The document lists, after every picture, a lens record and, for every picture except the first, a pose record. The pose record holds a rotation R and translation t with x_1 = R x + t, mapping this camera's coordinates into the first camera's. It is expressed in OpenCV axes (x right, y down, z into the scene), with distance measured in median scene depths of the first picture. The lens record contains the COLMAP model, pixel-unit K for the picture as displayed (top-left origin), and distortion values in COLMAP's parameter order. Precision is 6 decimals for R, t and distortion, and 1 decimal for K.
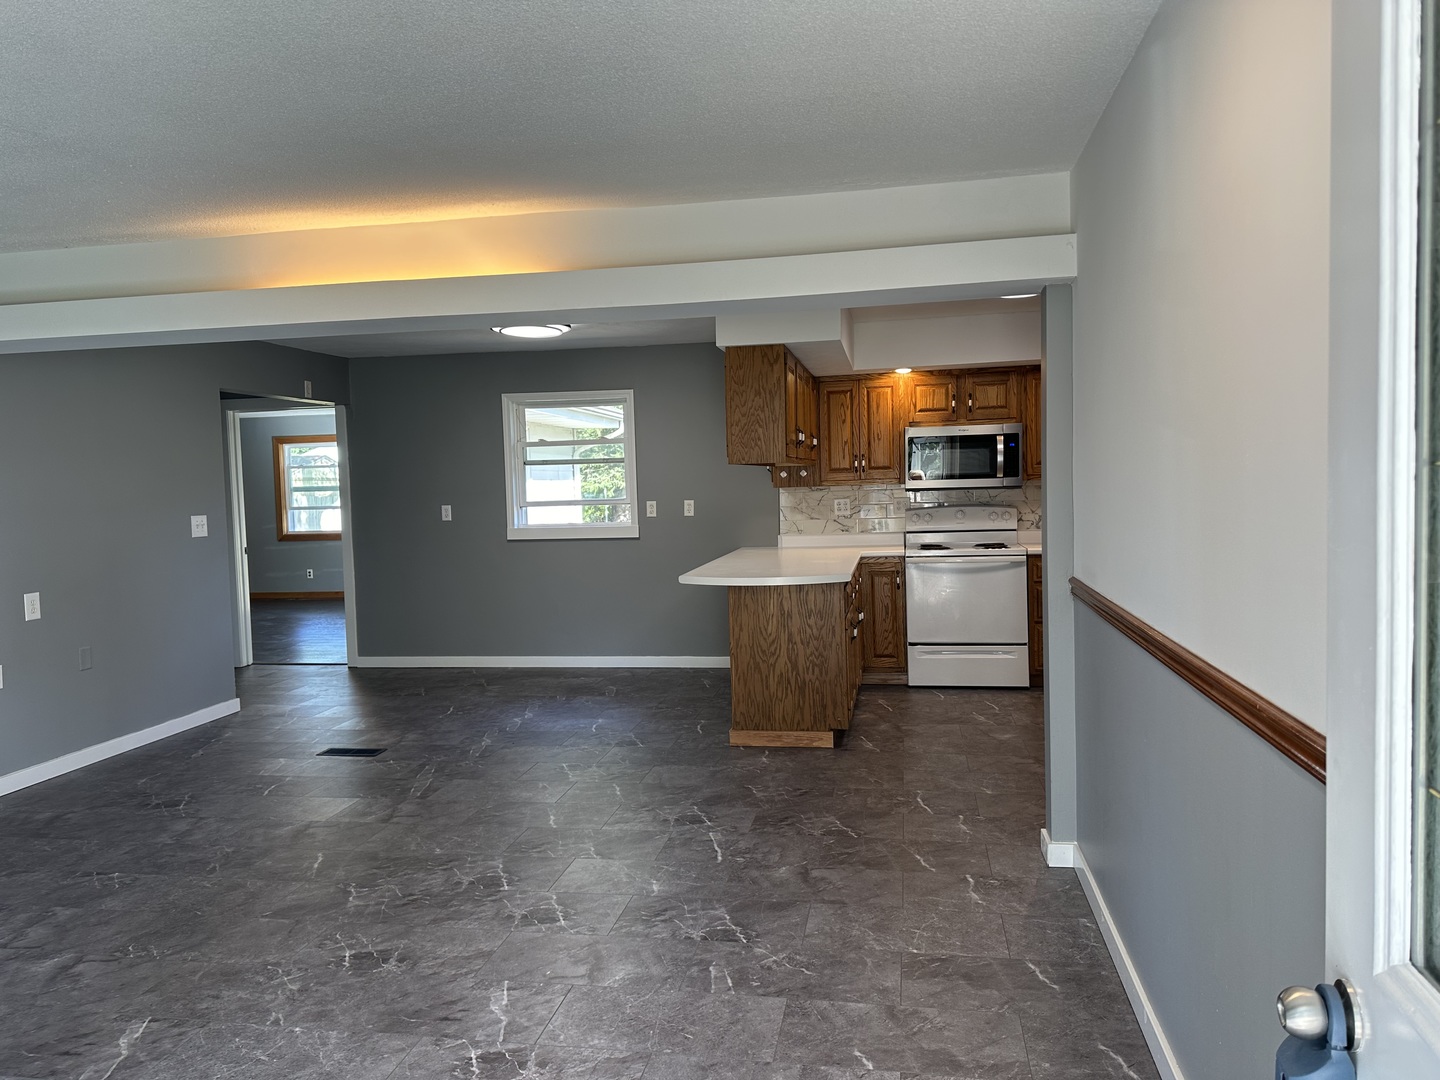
lens RADIAL K [[1018.0, 0, 715.1], [0, 1018.0, 552.6], [0, 0, 1]] dist [0.110175, -0.163510]
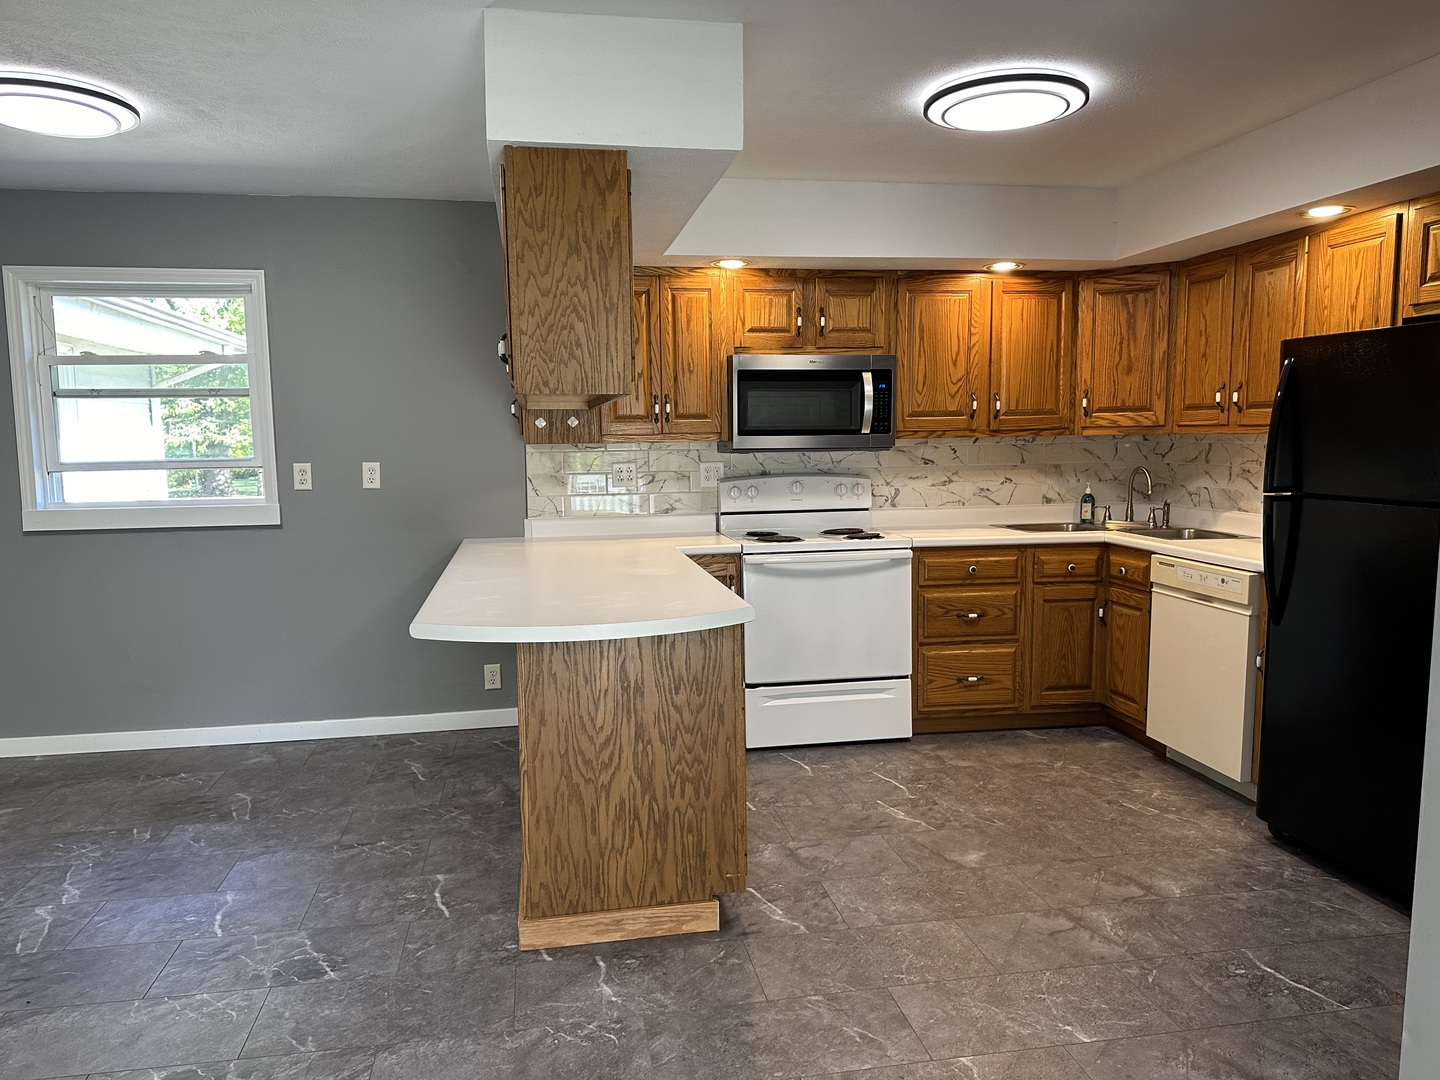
lens RADIAL K [[1018.0, 0, 715.1], [0, 1018.0, 552.6], [0, 0, 1]] dist [0.110175, -0.163510]
pose [[0.936241, -0.024310, 0.350516, -0.055532], [0.010744, 0.999118, 0.040596, -0.022728], [-0.351194, -0.034241, 0.935677, 0.390757]]
